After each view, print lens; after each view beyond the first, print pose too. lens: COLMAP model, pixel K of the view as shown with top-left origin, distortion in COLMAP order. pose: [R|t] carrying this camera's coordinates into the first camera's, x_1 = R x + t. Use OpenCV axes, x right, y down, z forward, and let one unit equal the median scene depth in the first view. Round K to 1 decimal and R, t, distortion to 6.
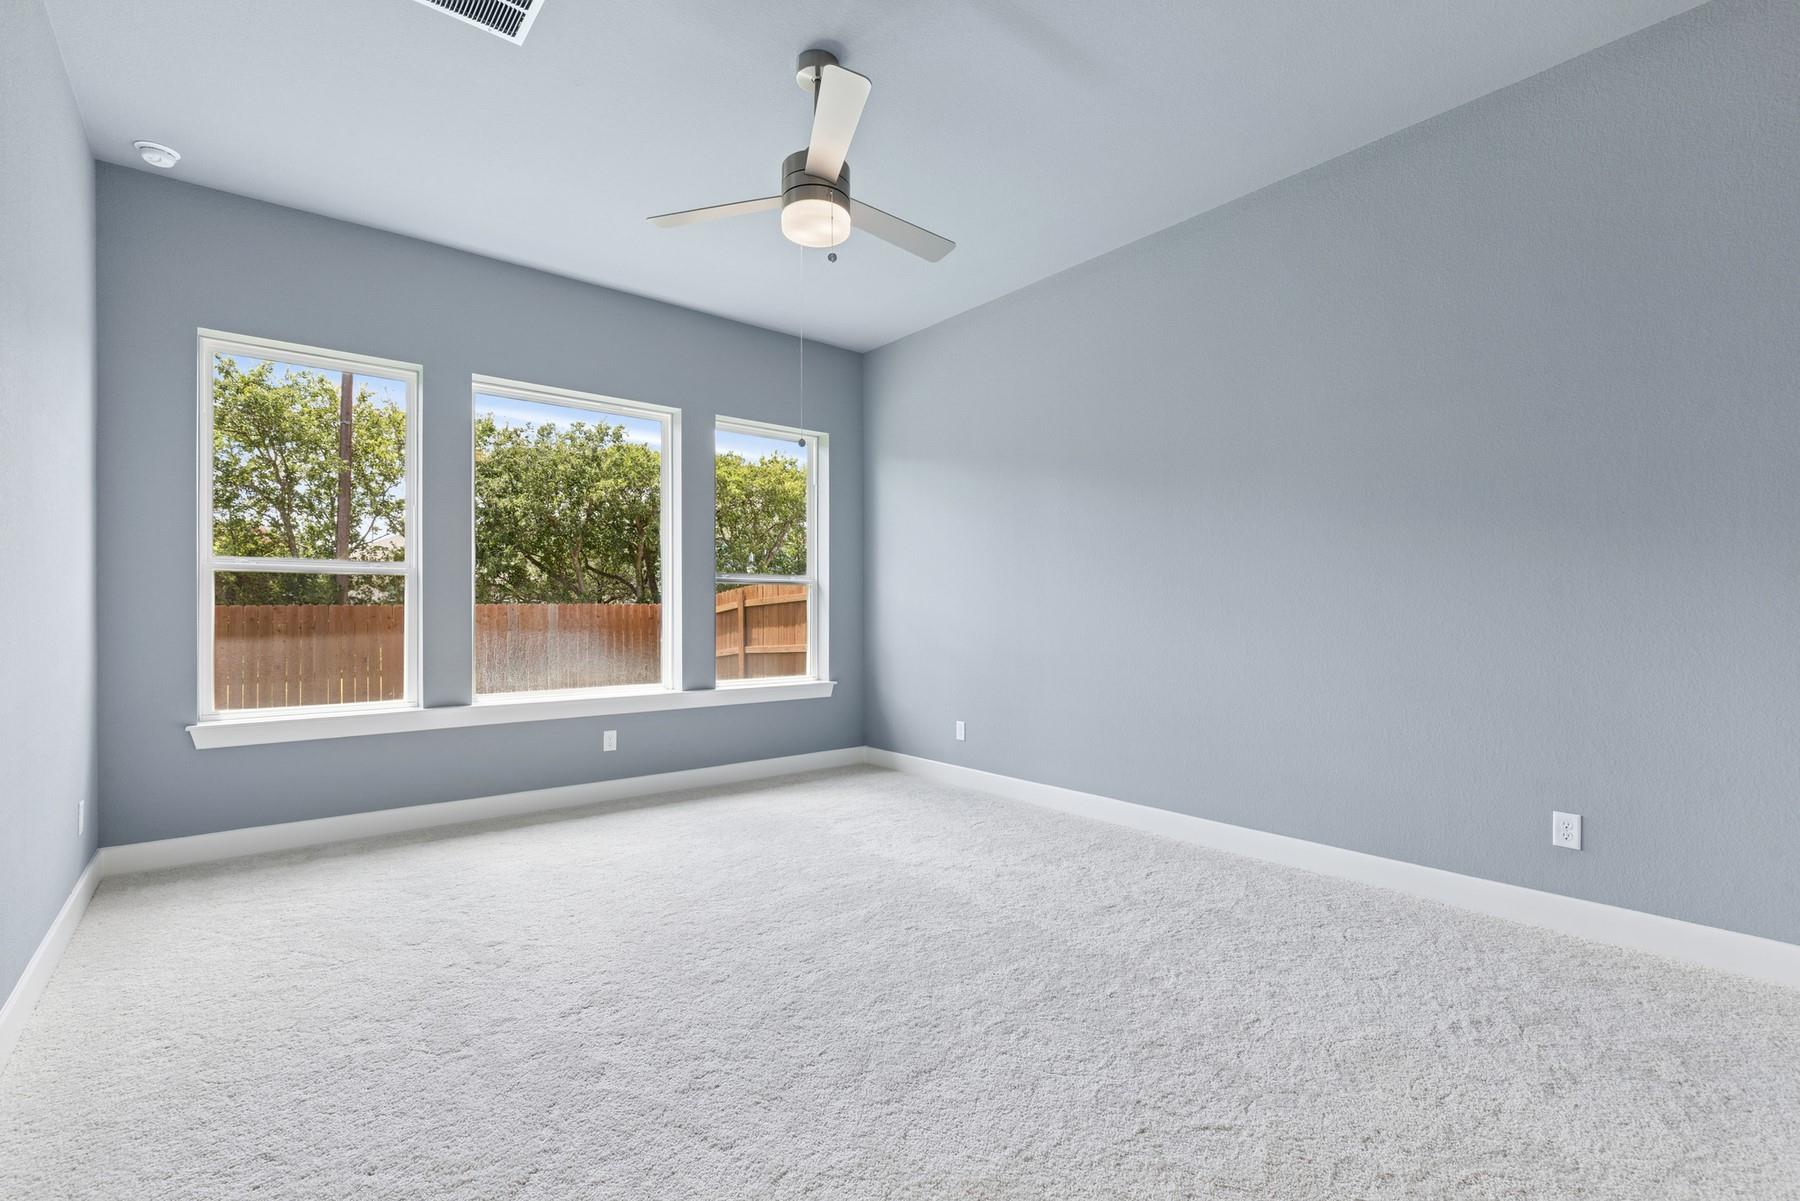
lens RADIAL K [[810.4, 0, 893.9], [0, 810.4, 608.9], [0, 0, 1]] dist [0.009686, -0.001566]
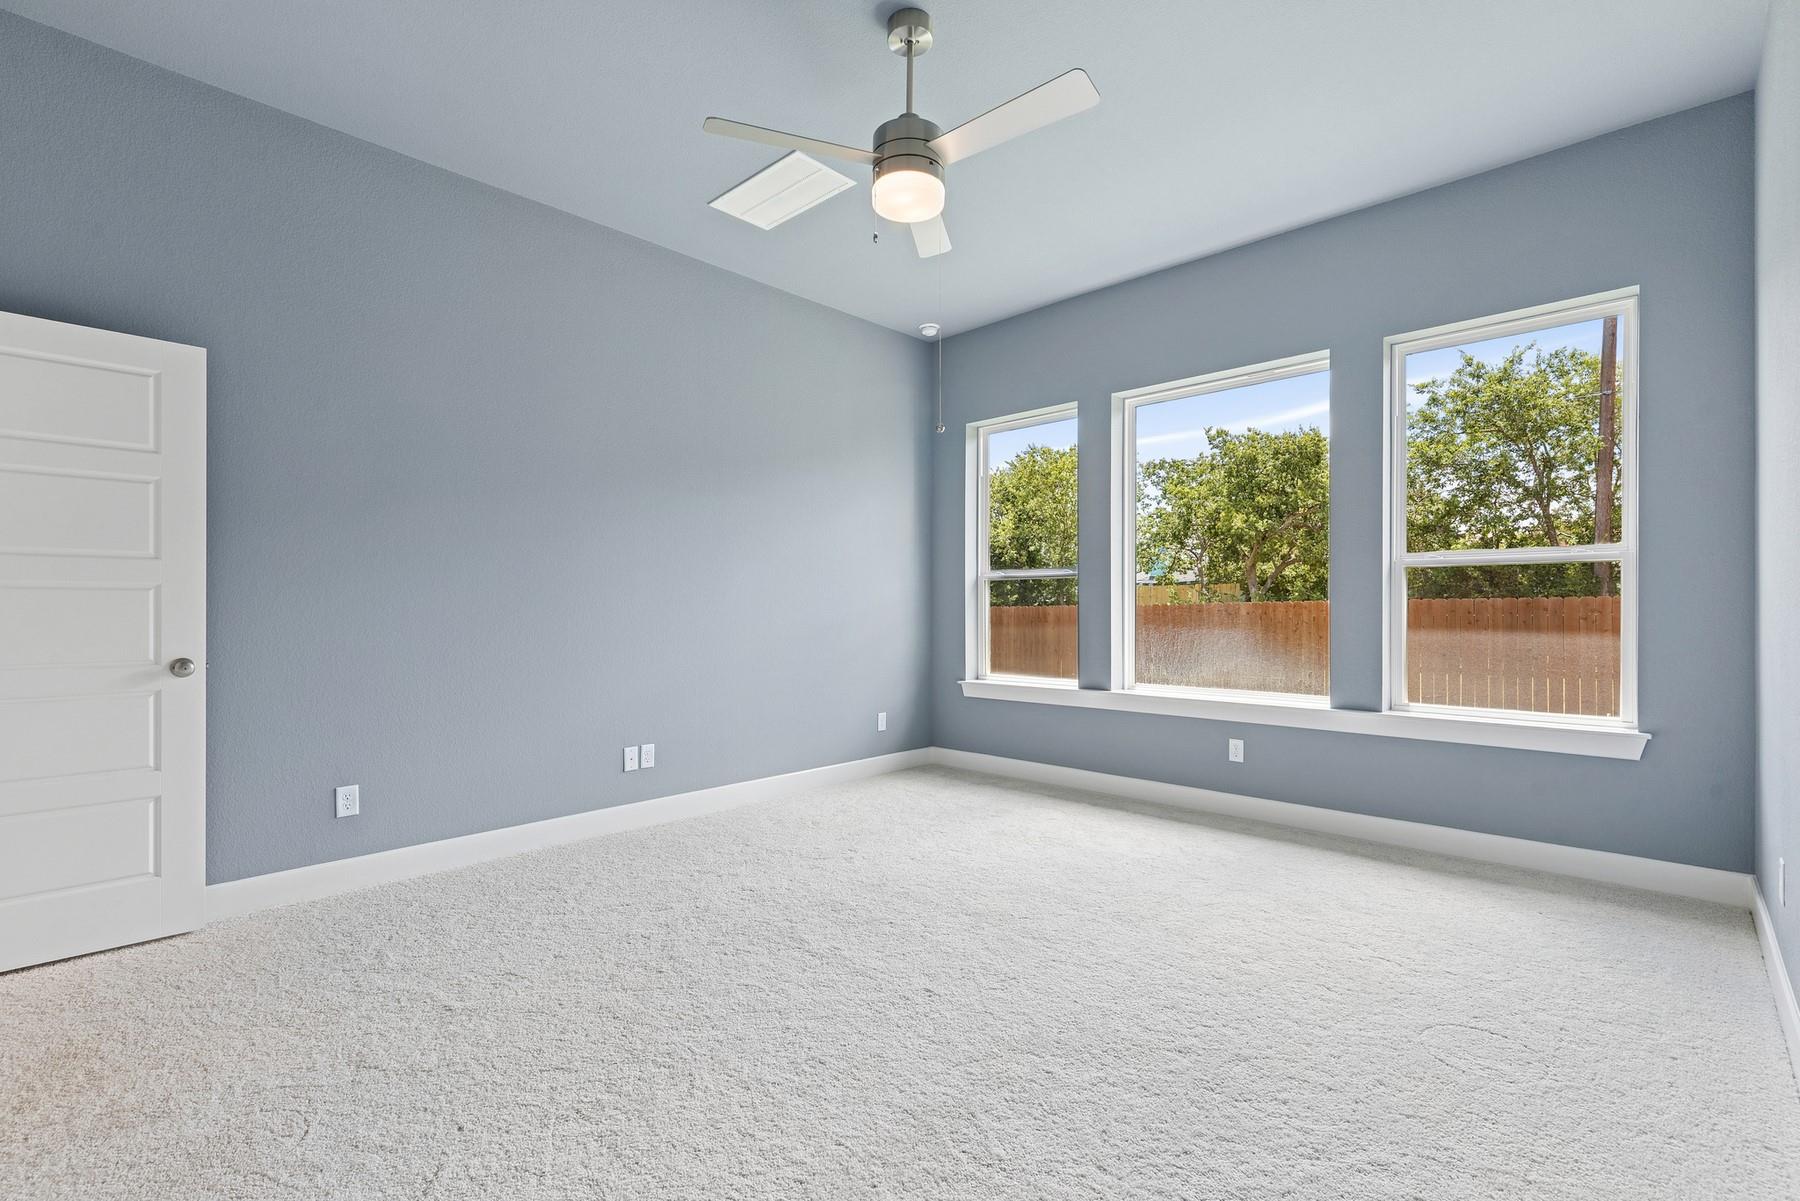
lens RADIAL K [[810.4, 0, 895.1], [0, 810.4, 603.1], [0, 0, 1]] dist [0.009686, -0.001566]
pose [[0.125204, -0.003478, -0.992125, 0.451618], [0.005989, 0.999978, -0.002750, -0.001123], [0.992113, -0.005597, 0.125223, 0.463096]]
